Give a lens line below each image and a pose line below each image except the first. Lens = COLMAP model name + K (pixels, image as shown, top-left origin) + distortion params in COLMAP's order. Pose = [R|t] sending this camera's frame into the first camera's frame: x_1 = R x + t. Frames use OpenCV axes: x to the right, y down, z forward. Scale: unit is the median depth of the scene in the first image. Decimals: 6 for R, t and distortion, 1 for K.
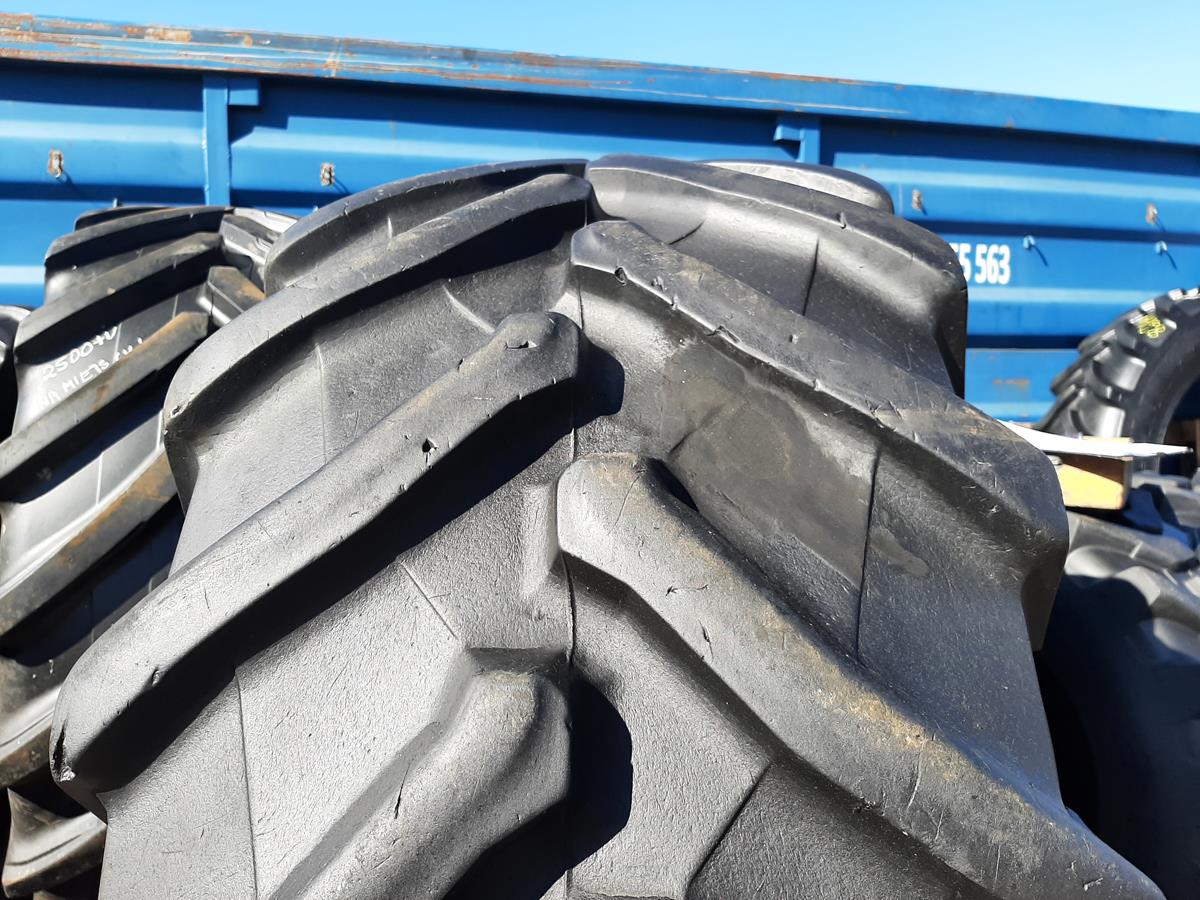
lens RADIAL K [[891.4, 0, 593.3], [0, 891.4, 447.6], [0, 0, 1]] dist [0.005934, -0.009194]
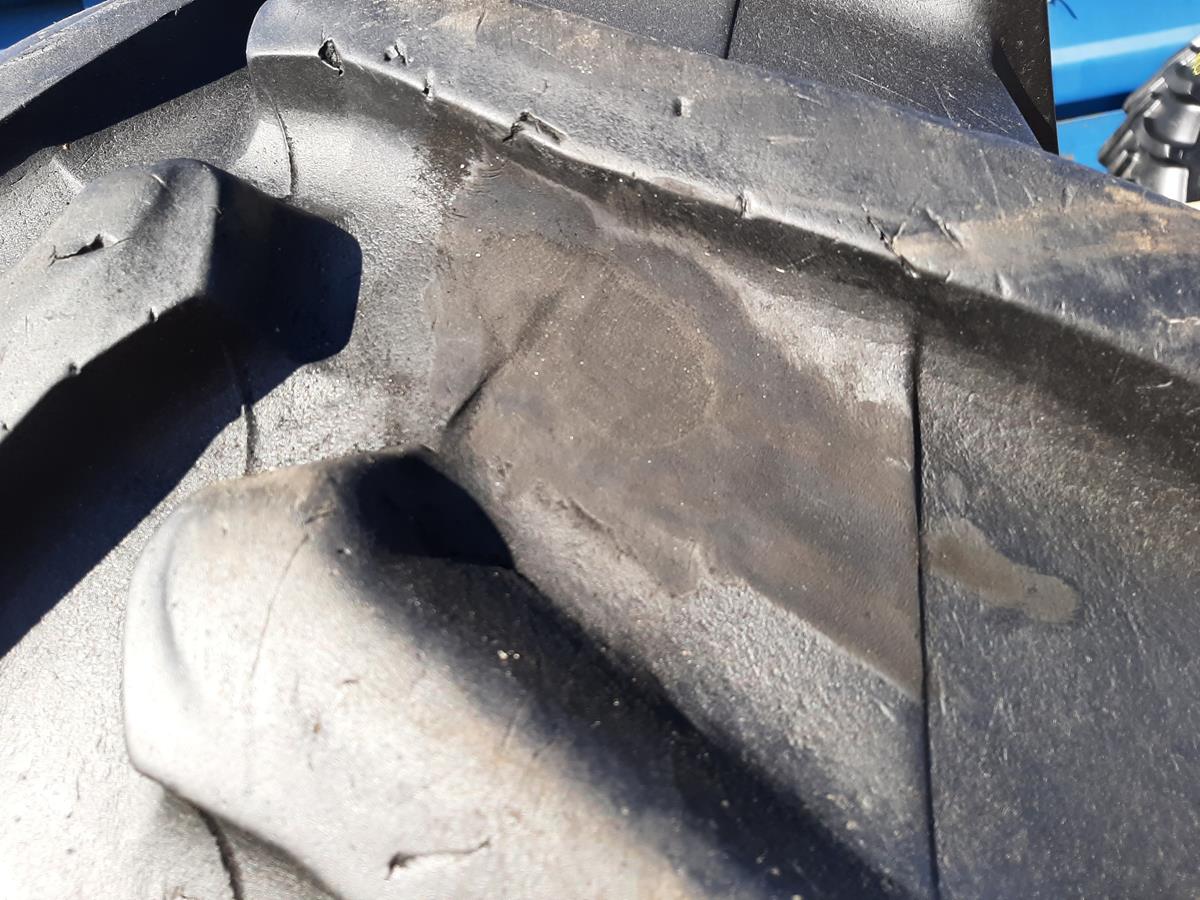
lens RADIAL K [[946.6, 0, 608.9], [0, 946.6, 456.4], [0, 0, 1]] dist [0.008048, -0.030088]
pose [[0.981325, -0.189847, -0.030981, 0.177240], [0.192311, 0.971846, 0.136134, -0.027851], [0.004264, -0.139549, 0.990206, 0.539267]]
